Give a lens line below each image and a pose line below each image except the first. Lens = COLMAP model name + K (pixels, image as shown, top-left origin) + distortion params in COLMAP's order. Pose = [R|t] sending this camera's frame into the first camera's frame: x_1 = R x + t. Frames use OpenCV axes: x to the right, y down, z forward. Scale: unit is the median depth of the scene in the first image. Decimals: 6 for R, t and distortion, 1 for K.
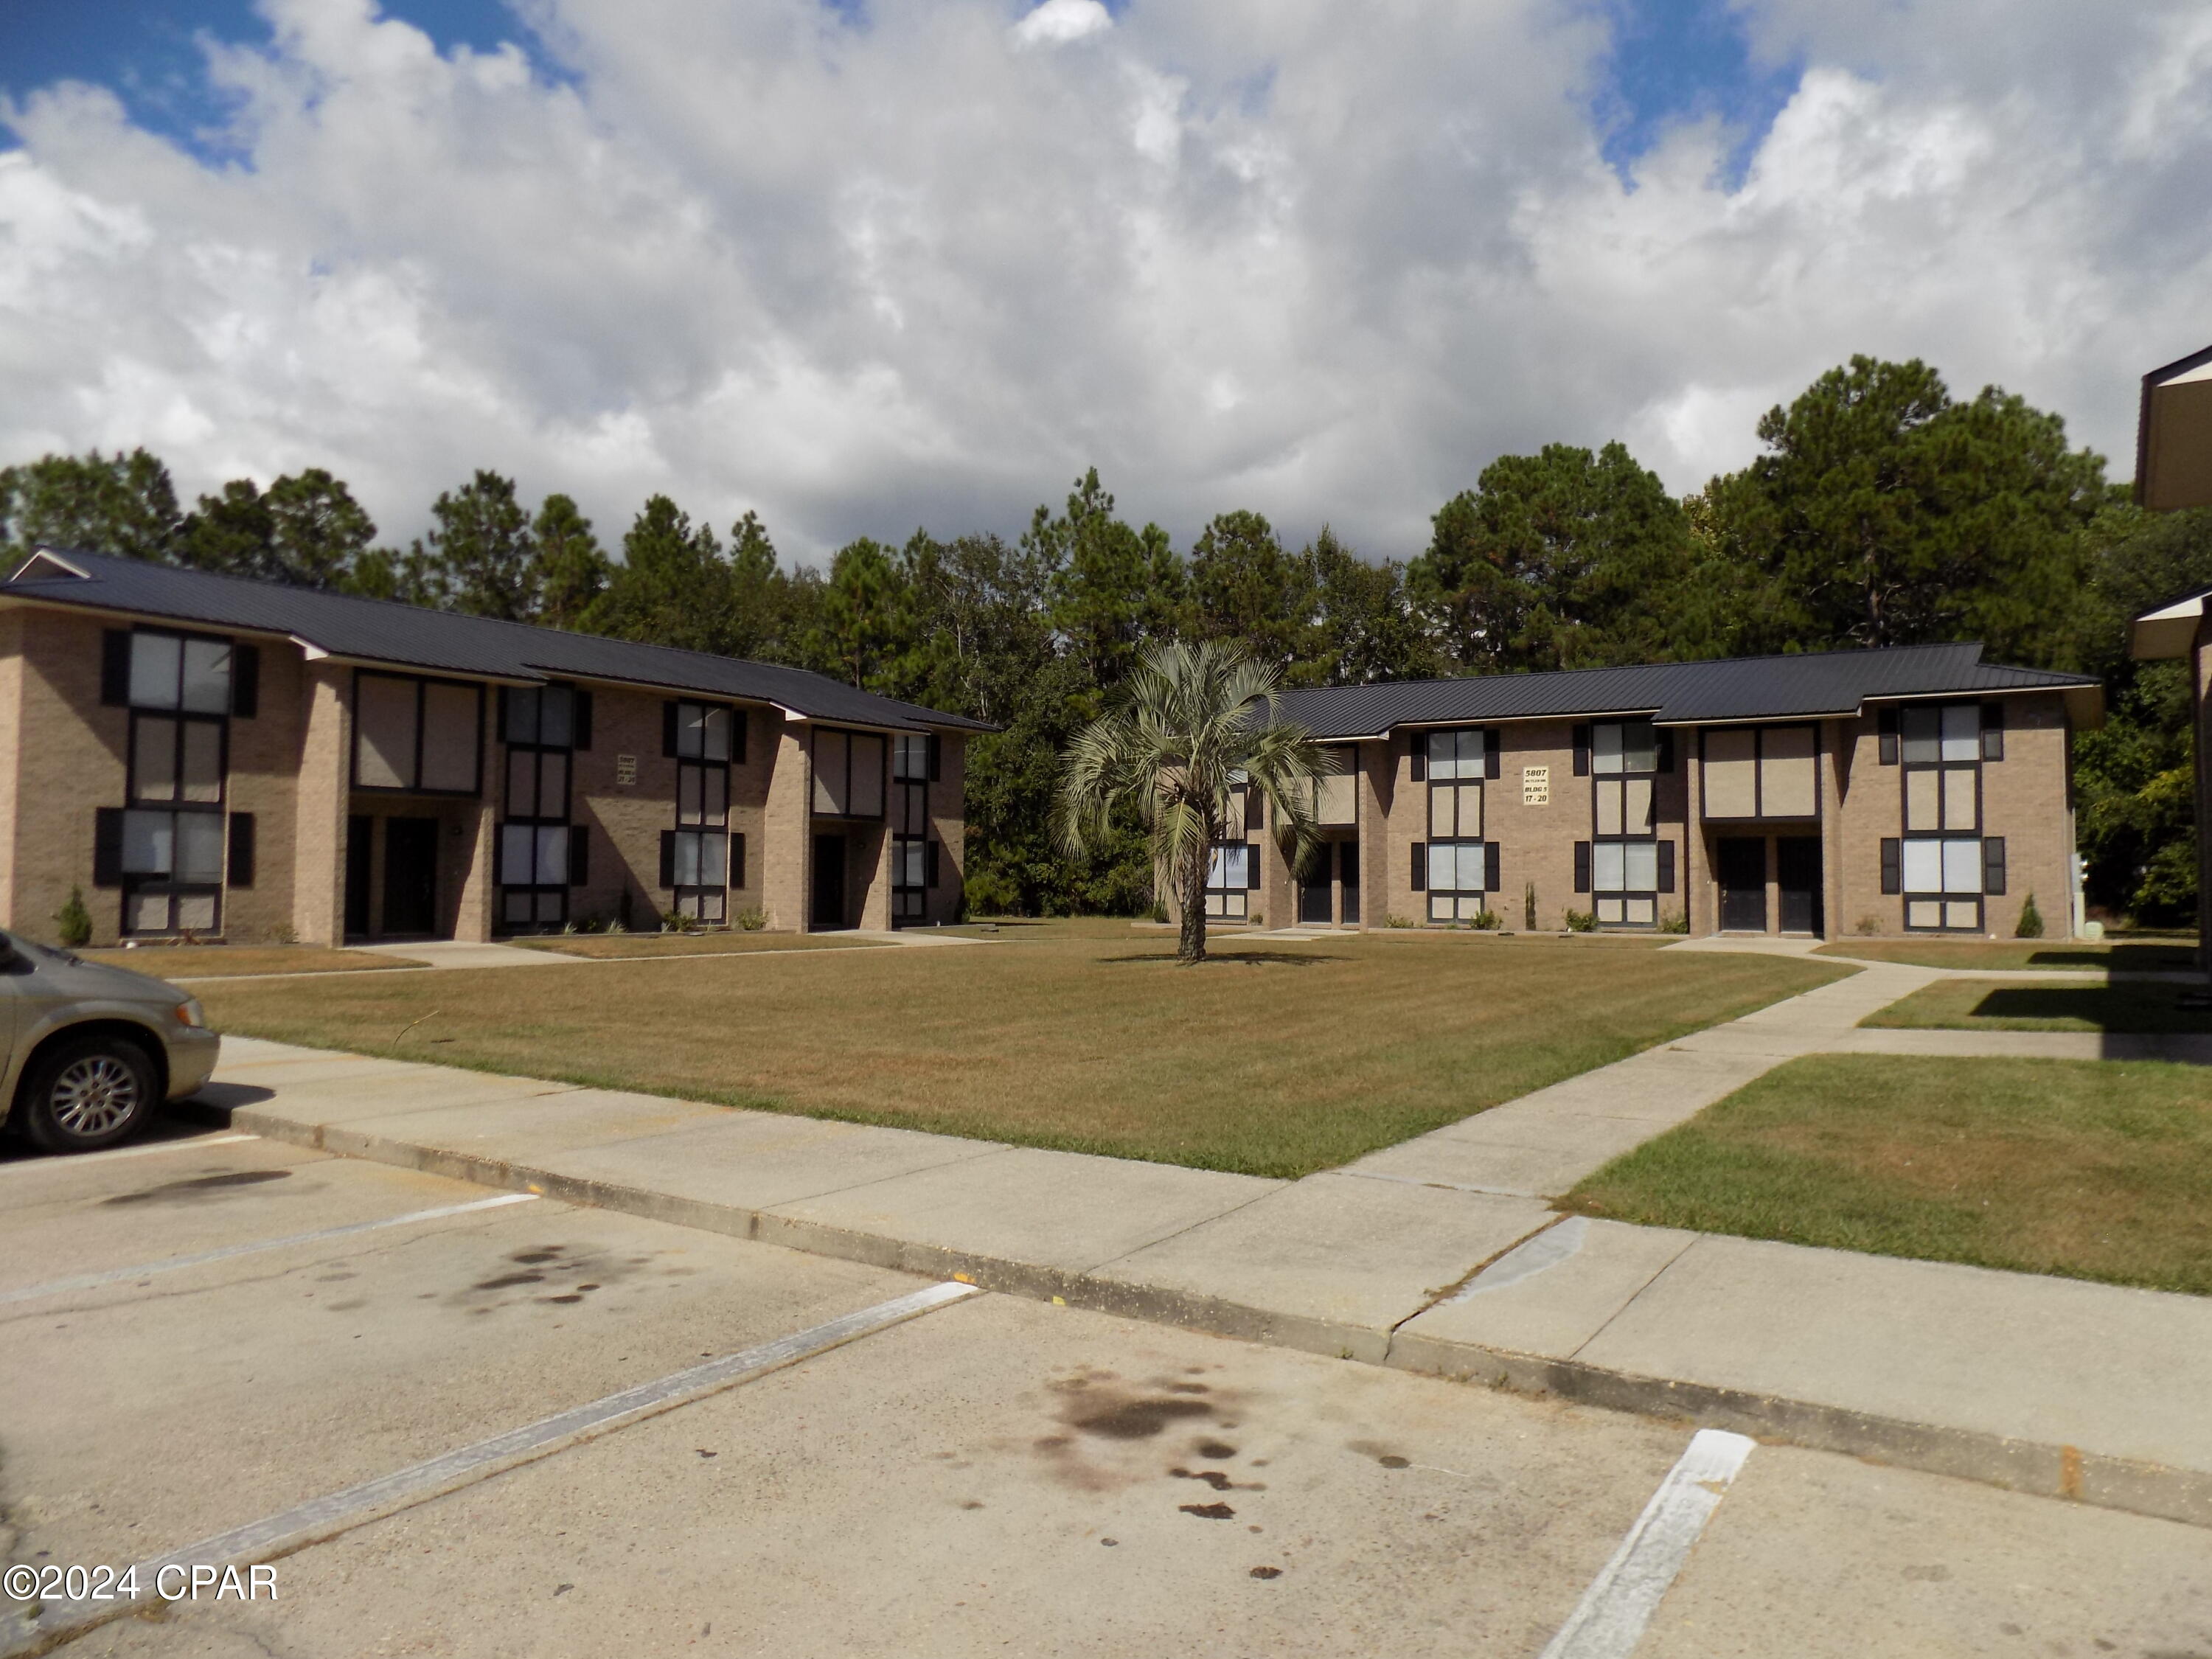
lens RADIAL K [[1484.7, 0, 1107.2], [0, 1484.7, 776.9], [0, 0, 1]] dist [-0.074597, 0.000430]
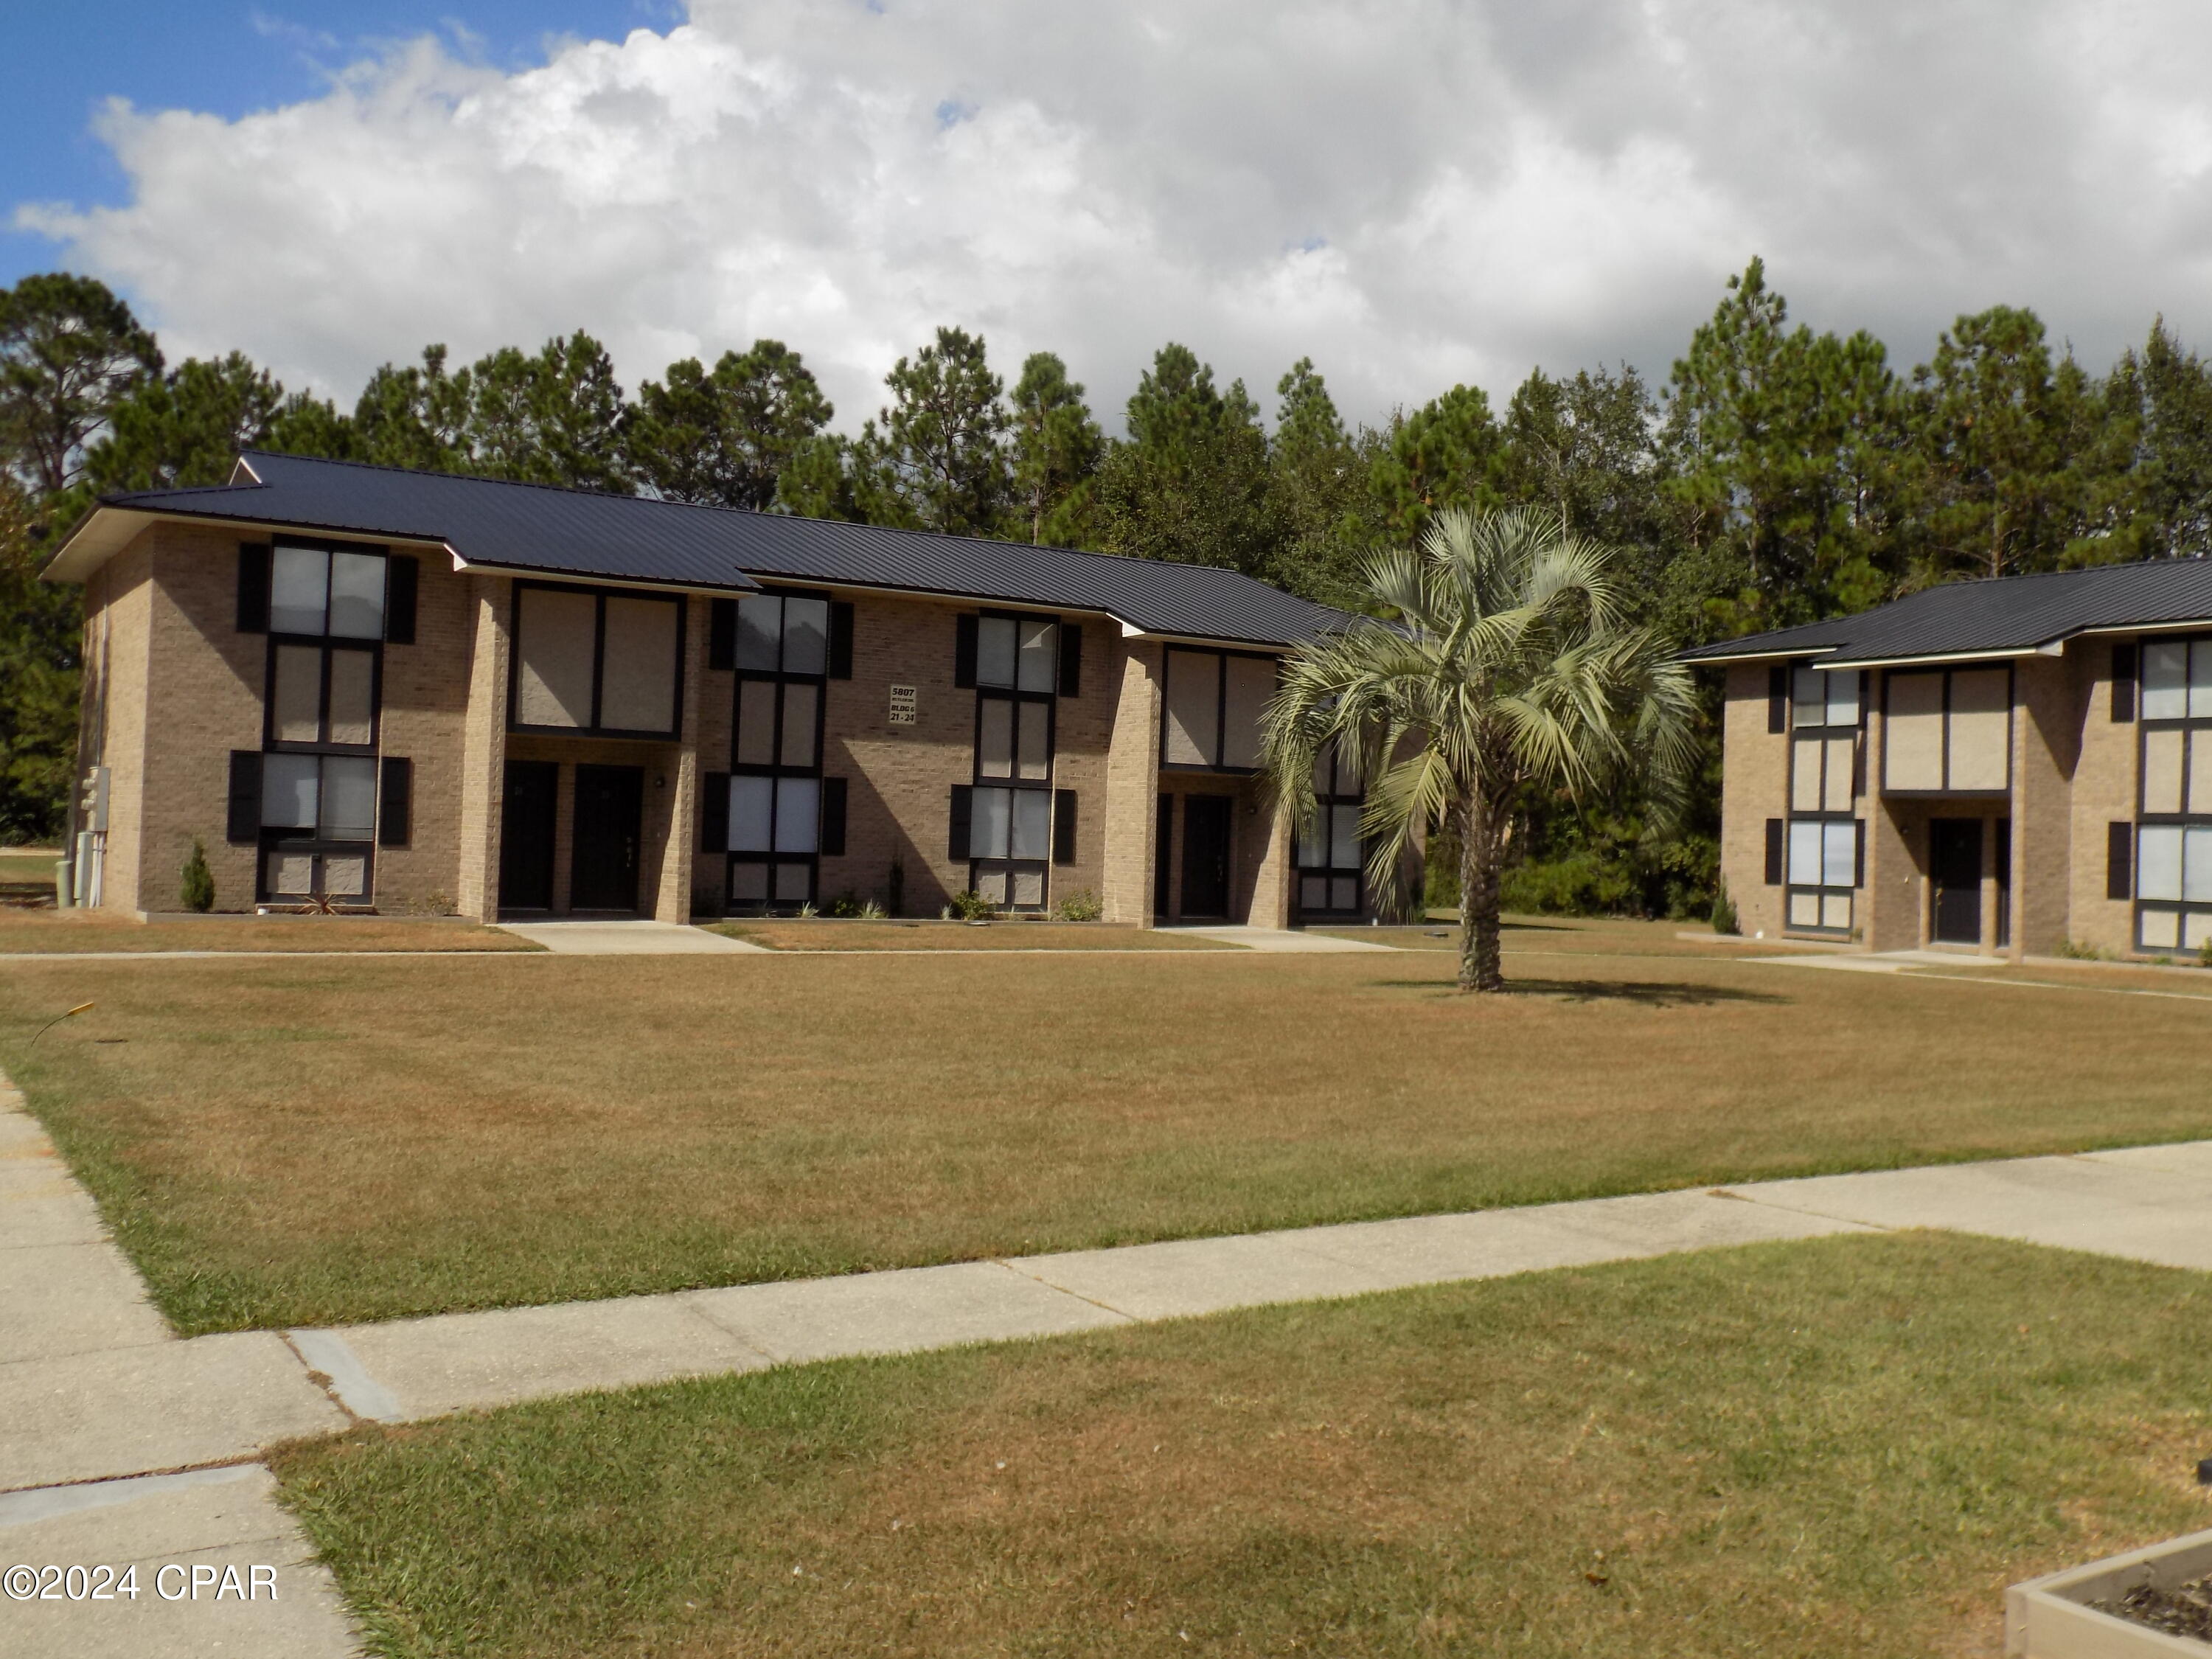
lens RADIAL K [[1987.8, 0, 1106.0], [0, 1987.8, 829.5], [0, 0, 1]] dist [-0.067650, -0.014211]
pose [[0.911103, 0.021772, -0.411603, 0.179234], [0.000862, 0.998501, 0.054724, 0.003114], [0.412177, -0.050214, 0.909719, 0.098491]]
